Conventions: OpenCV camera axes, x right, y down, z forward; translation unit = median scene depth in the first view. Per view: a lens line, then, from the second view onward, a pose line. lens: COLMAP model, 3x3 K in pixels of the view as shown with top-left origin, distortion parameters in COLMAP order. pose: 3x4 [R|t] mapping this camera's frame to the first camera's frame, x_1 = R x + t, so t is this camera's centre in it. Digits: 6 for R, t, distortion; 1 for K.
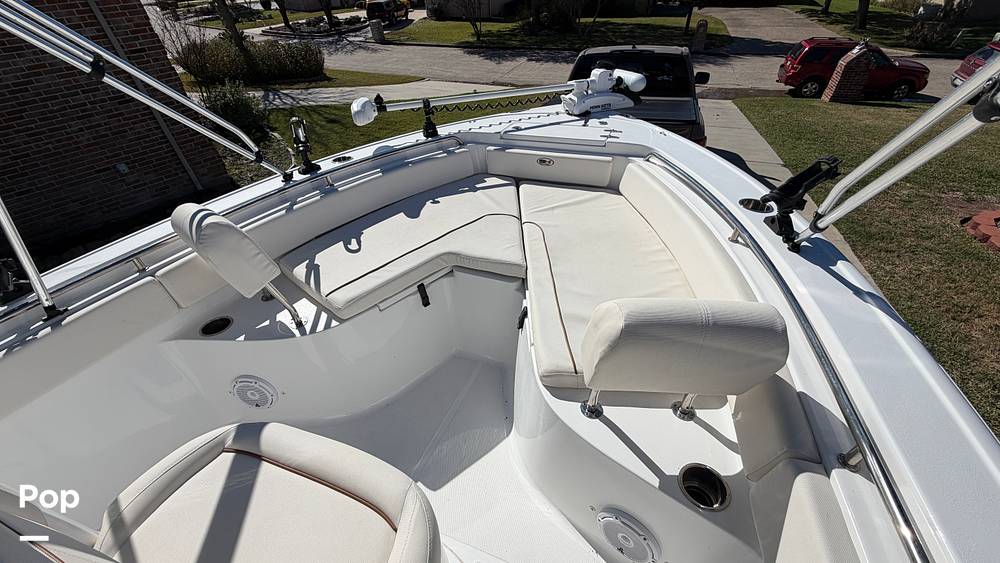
lens RADIAL K [[399.4, 0, 500.0], [0, 399.4, 281.5], [0, 0, 1]] dist [-0.001084, 0.000036]
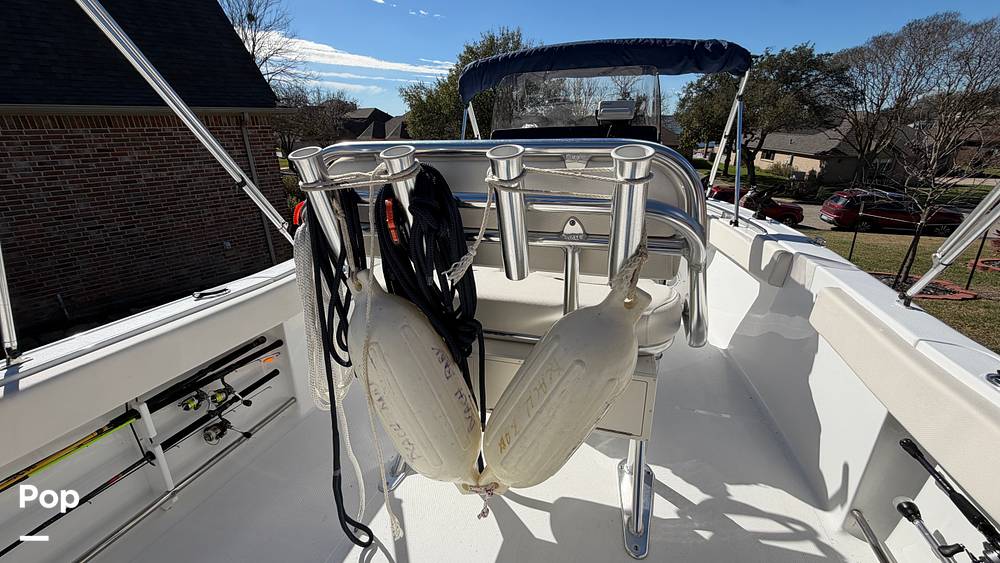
lens RADIAL K [[399.0, 0, 500.0], [0, 399.0, 281.5], [0, 0, 1]] dist [-0.000498, -0.000386]
pose [[0.995487, 0.010779, 0.094284, -0.120328], [0.019478, 0.949167, -0.314170, 0.157976], [-0.092878, 0.314589, 0.944673, -0.165711]]
